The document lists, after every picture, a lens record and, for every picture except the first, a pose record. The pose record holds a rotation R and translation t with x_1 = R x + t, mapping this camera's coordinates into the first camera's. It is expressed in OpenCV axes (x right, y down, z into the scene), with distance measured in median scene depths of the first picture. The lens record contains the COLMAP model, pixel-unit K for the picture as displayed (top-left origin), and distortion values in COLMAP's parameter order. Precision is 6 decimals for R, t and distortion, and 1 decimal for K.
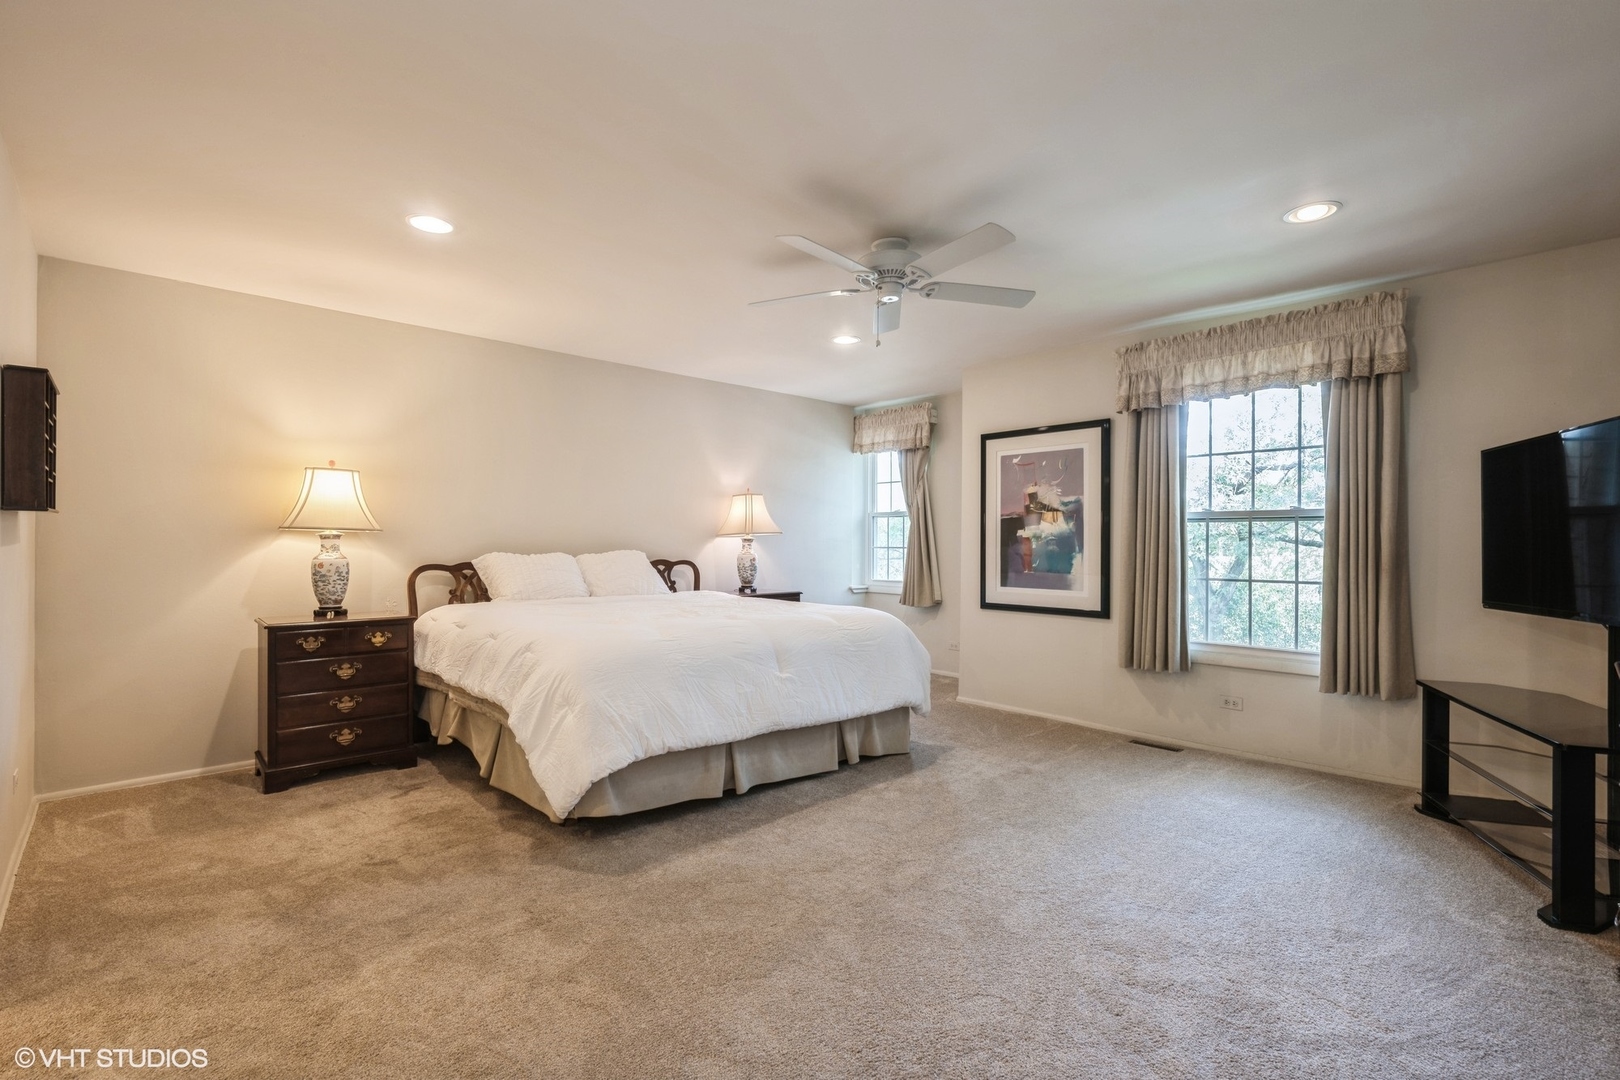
lens RADIAL K [[724.4, 0, 803.5], [0, 724.4, 538.1], [0, 0, 1]] dist [-0.001508, 0.000120]
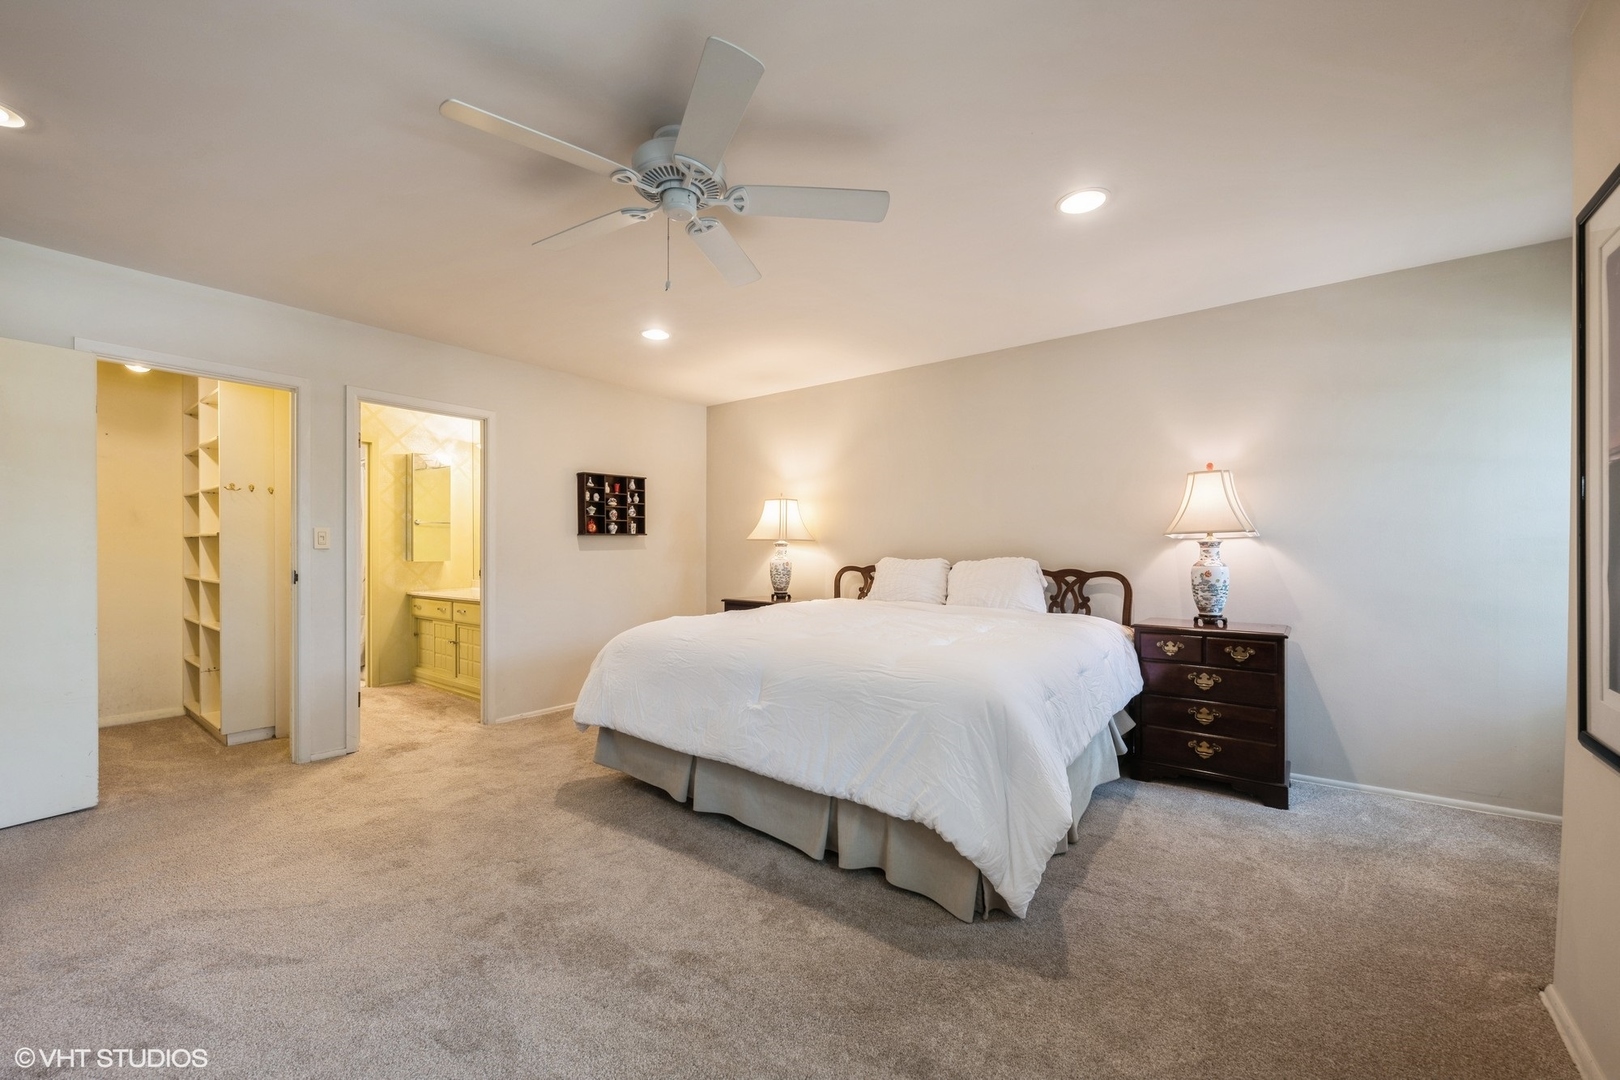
lens RADIAL K [[665.6, 0, 812.3], [0, 665.6, 542.9], [0, 0, 1]] dist [0.004973, 0.000165]
pose [[0.157853, -0.014887, -0.987350, 0.672424], [-0.000728, 0.999884, -0.015192, 0.017032], [0.987462, 0.003117, 0.157824, 0.857878]]
